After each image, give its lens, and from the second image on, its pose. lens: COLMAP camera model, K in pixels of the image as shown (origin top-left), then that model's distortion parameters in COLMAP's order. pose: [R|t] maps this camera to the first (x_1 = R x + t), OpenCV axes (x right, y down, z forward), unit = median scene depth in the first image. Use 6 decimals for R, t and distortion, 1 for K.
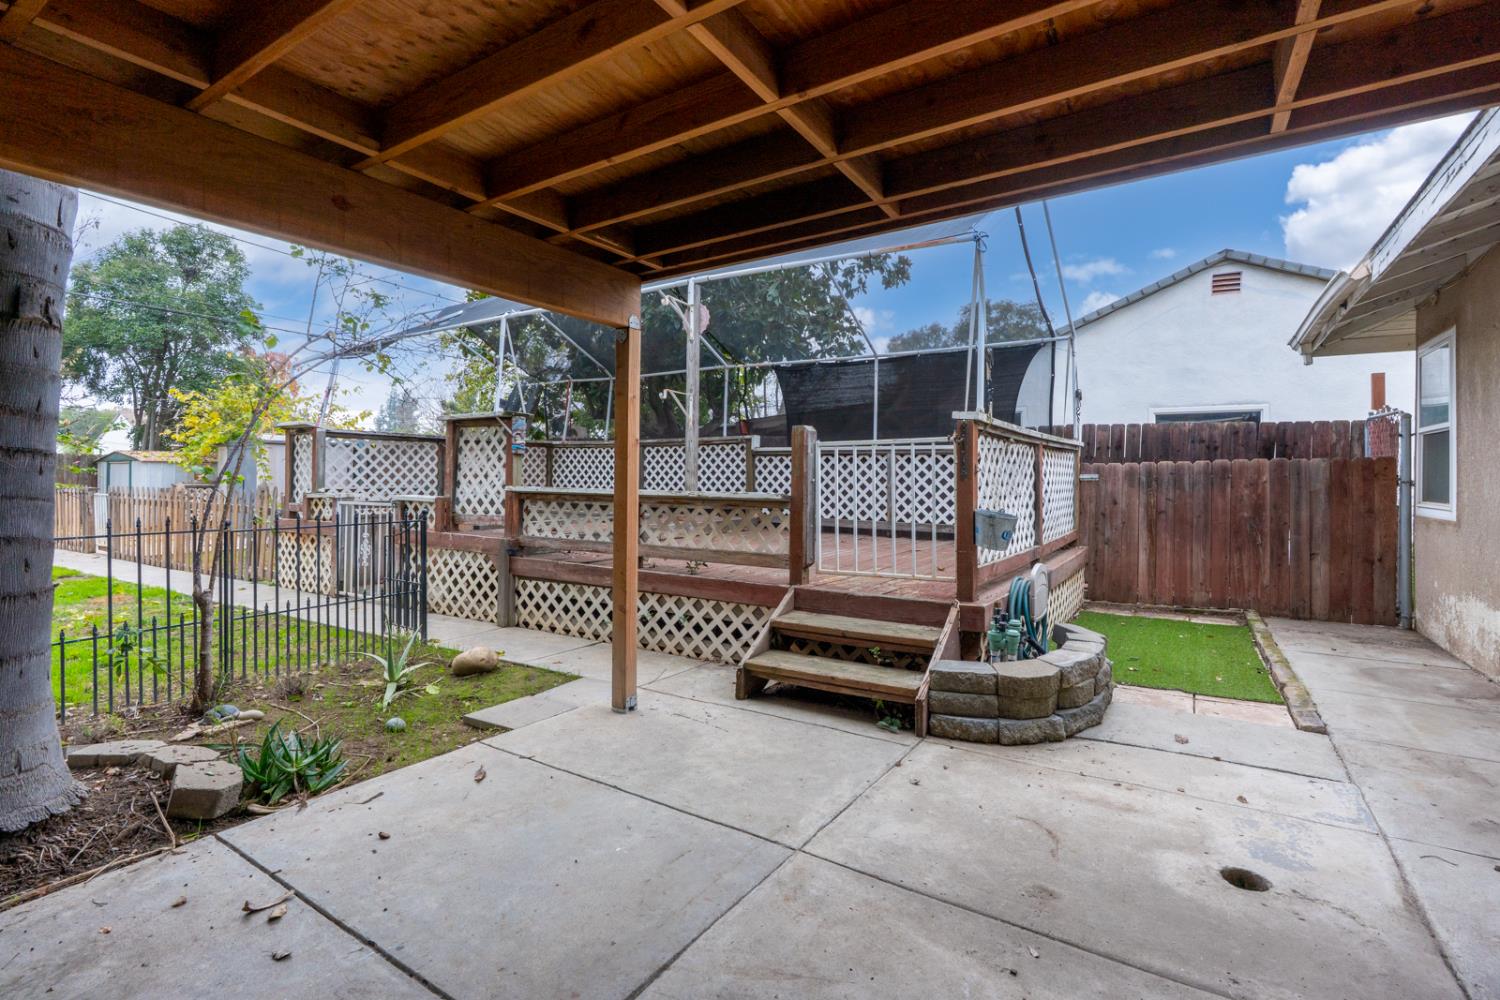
lens RADIAL K [[694.6, 0, 725.8], [0, 694.6, 473.0], [0, 0, 1]] dist [-0.012370, 0.002254]
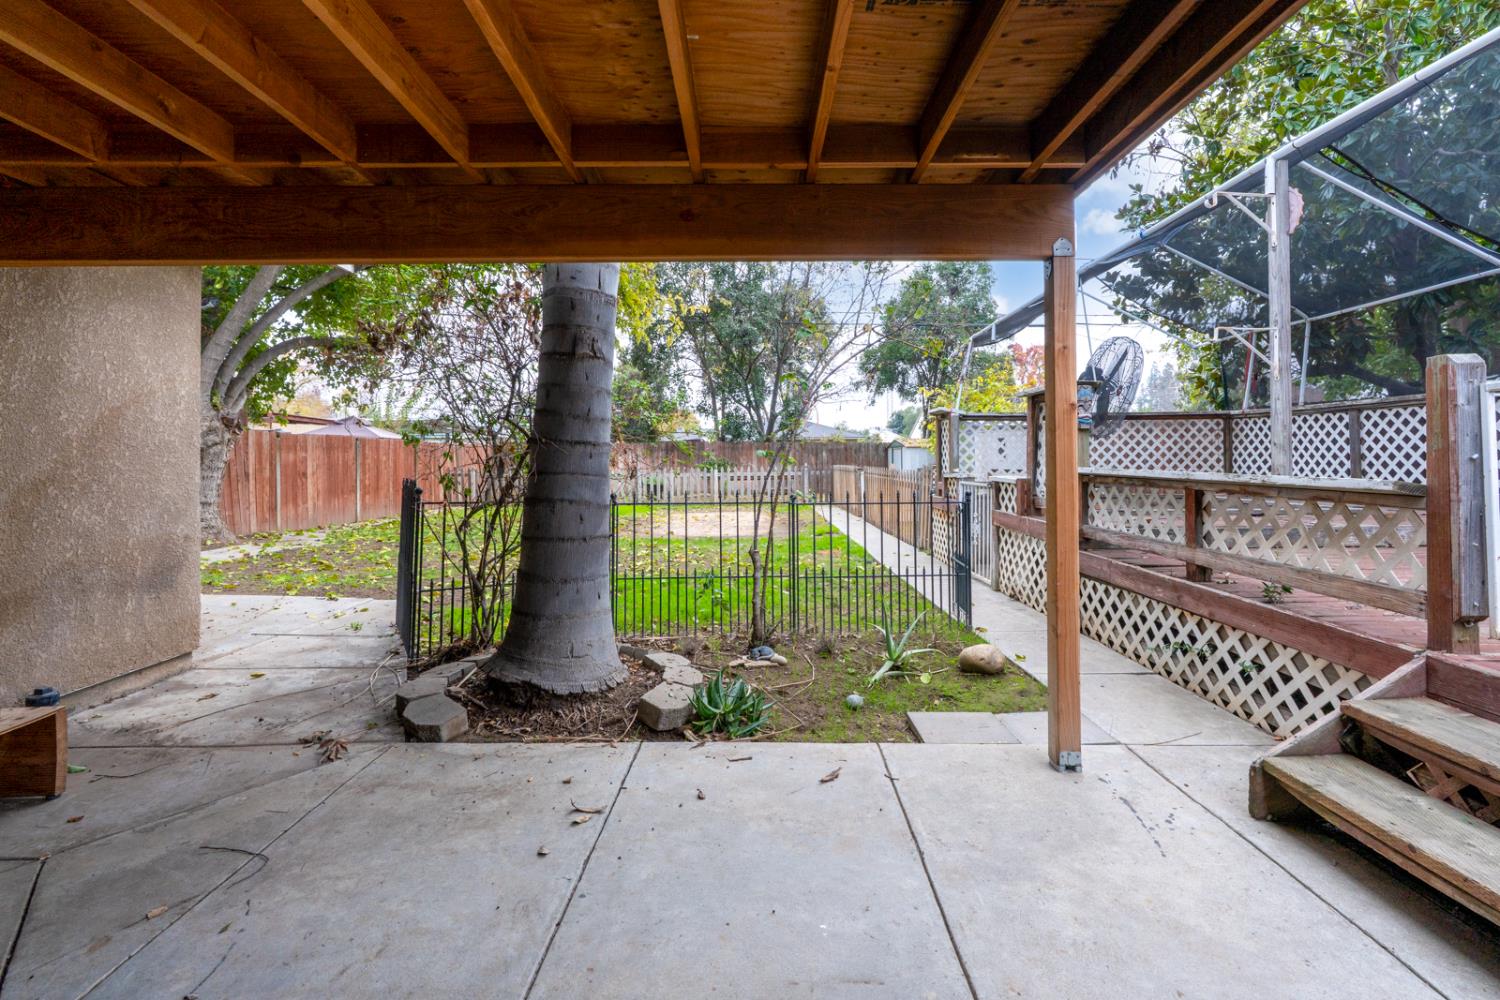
lens RADIAL K [[694.6, 0, 765.4], [0, 694.6, 443.6], [0, 0, 1]] dist [-0.012370, 0.002254]
pose [[0.560629, -0.025355, -0.827679, 0.241581], [0.013429, 0.999678, -0.021528, 0.004380], [0.827958, 0.000954, 0.560789, 0.255689]]
